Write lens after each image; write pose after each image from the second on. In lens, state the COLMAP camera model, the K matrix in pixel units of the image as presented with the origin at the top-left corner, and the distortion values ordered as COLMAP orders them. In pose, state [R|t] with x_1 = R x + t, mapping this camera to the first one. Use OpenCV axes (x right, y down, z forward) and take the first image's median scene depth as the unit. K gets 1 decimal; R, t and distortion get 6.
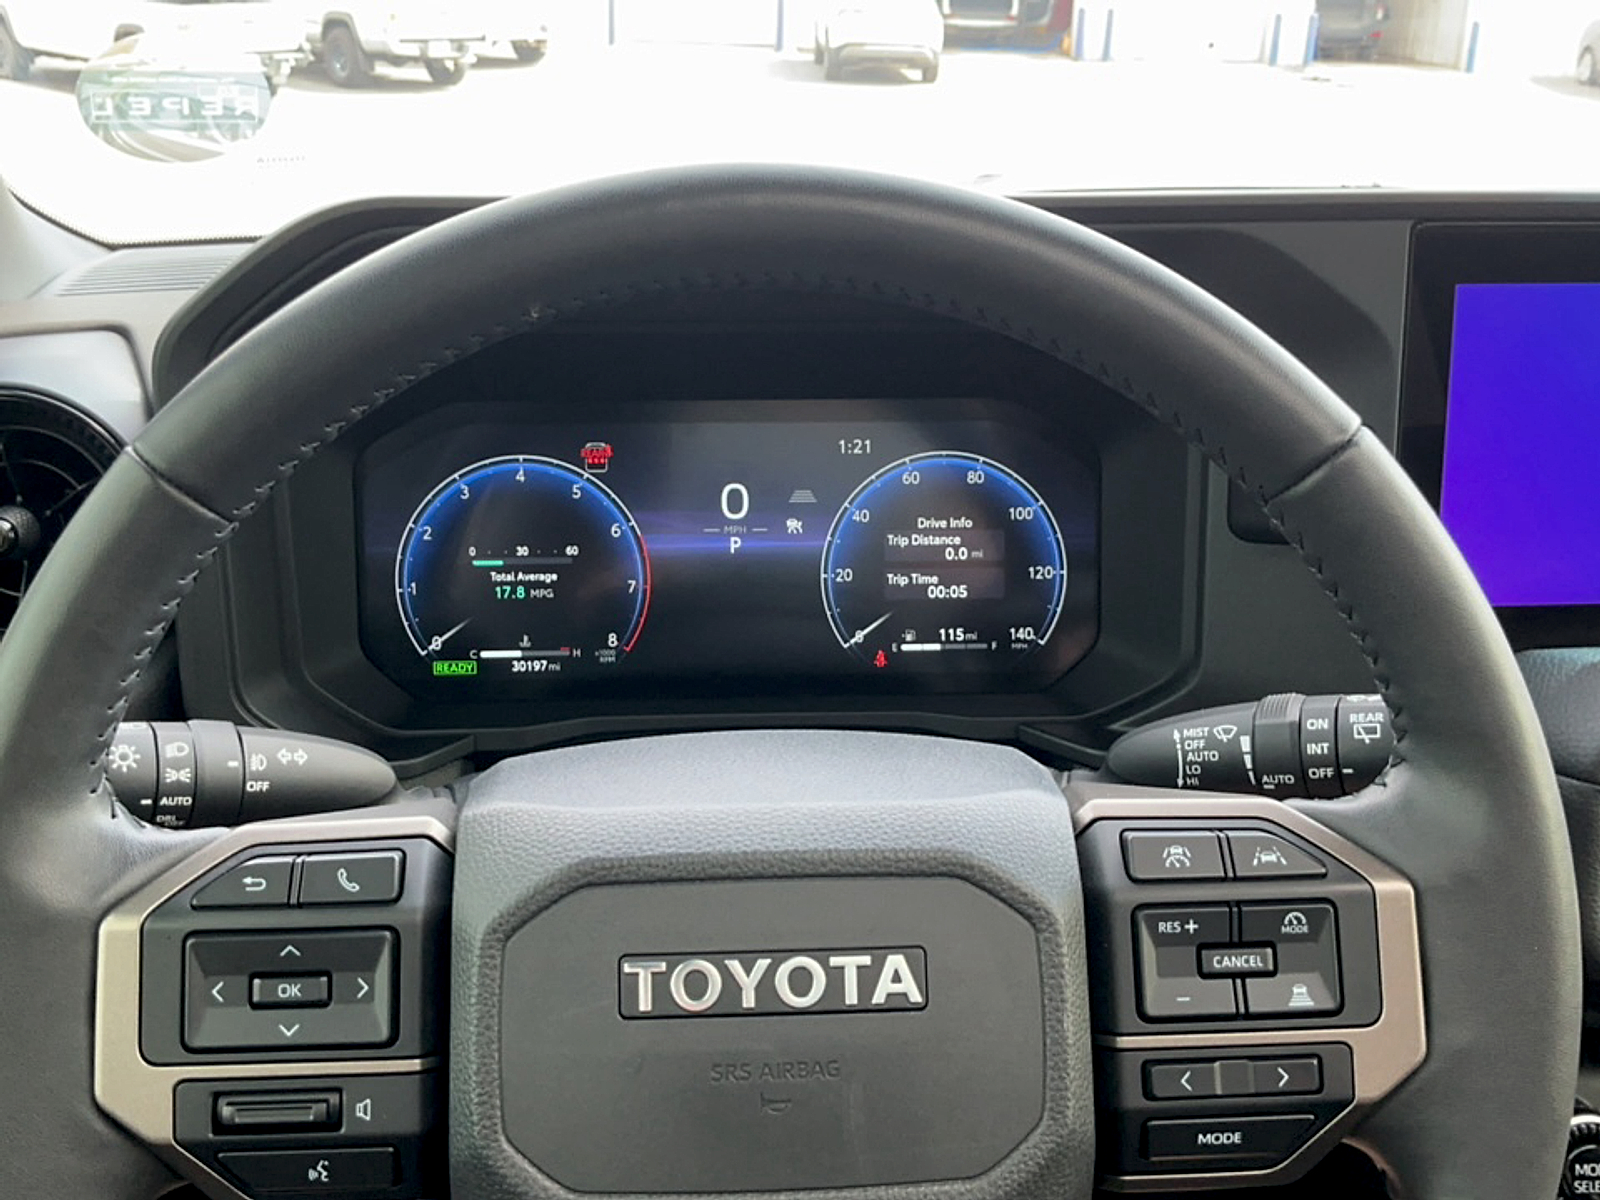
lens RADIAL K [[1750.7, 0, 800.0], [0, 1750.7, 600.0], [0, 0, 1]] dist [0.147822, -0.314346]
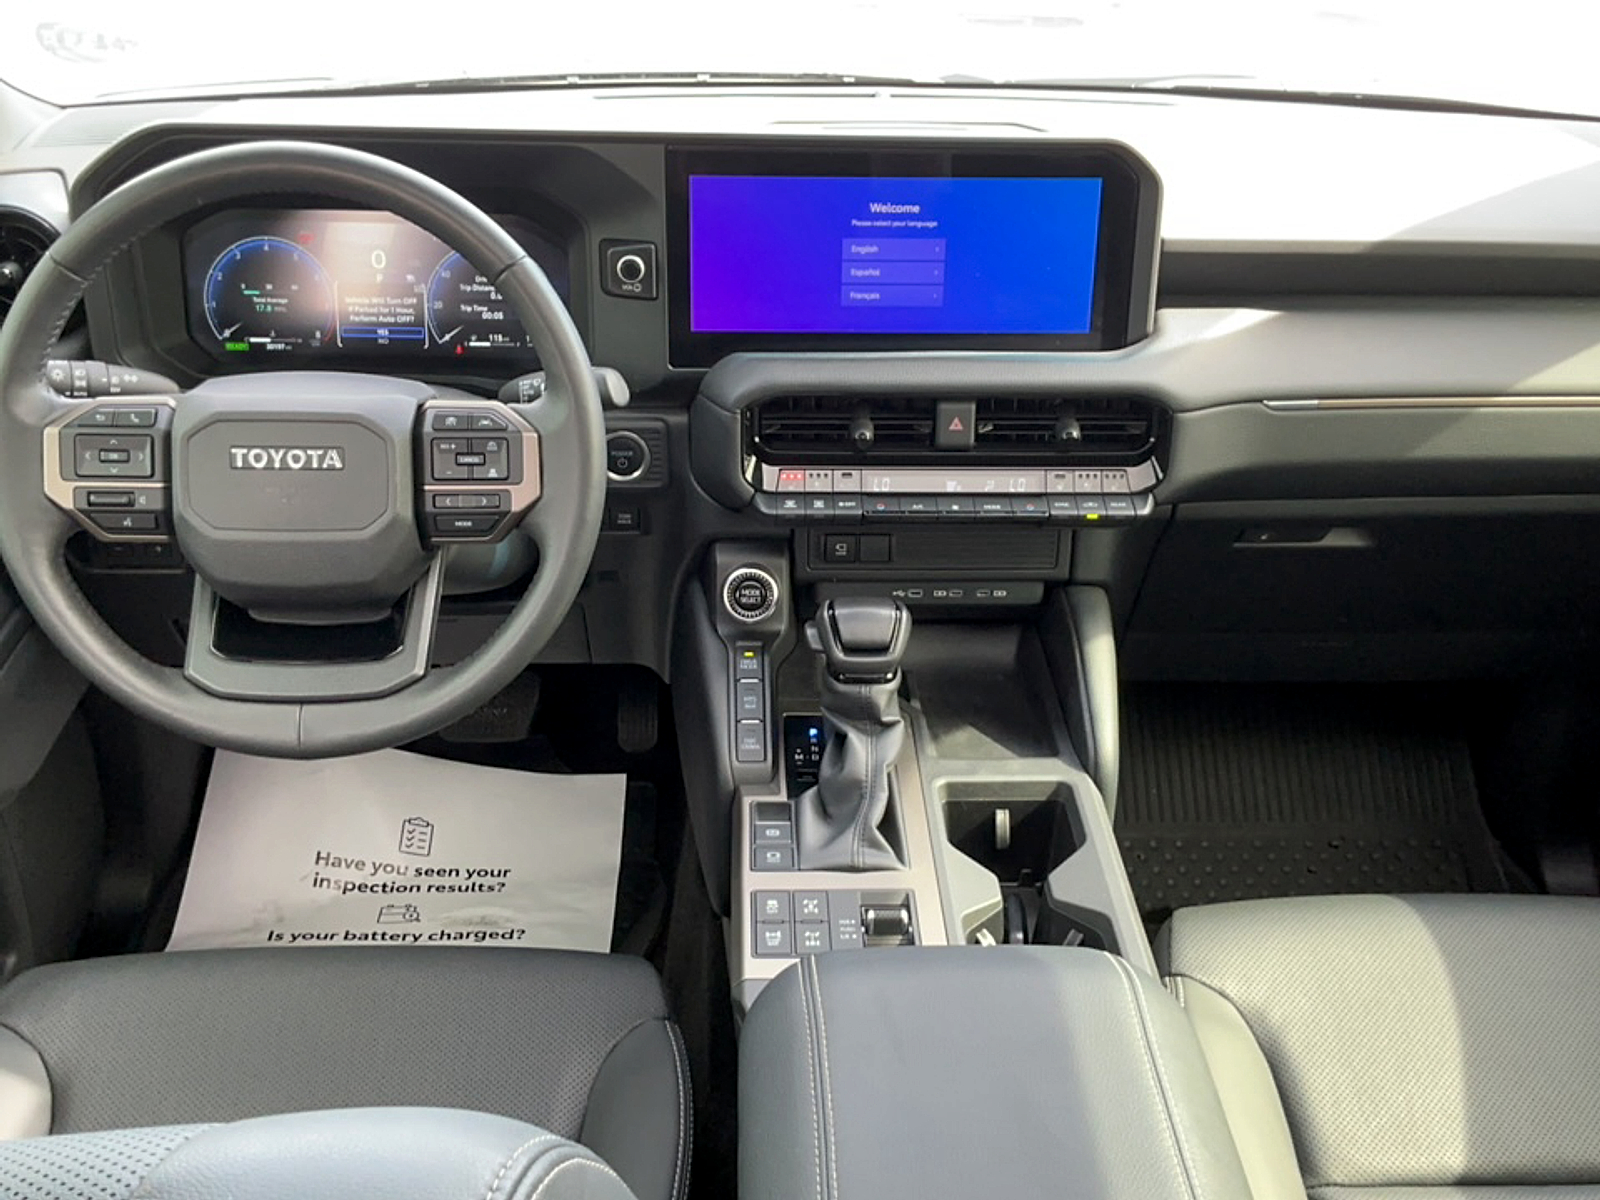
lens RADIAL K [[1750.7, 0, 800.0], [0, 1750.7, 600.0], [0, 0, 1]] dist [0.147822, -0.314346]
pose [[0.999459, 0.030119, -0.013245, 0.646513], [-0.027561, 0.986242, 0.162996, -0.030522], [0.017972, -0.162543, 0.986538, -1.370153]]
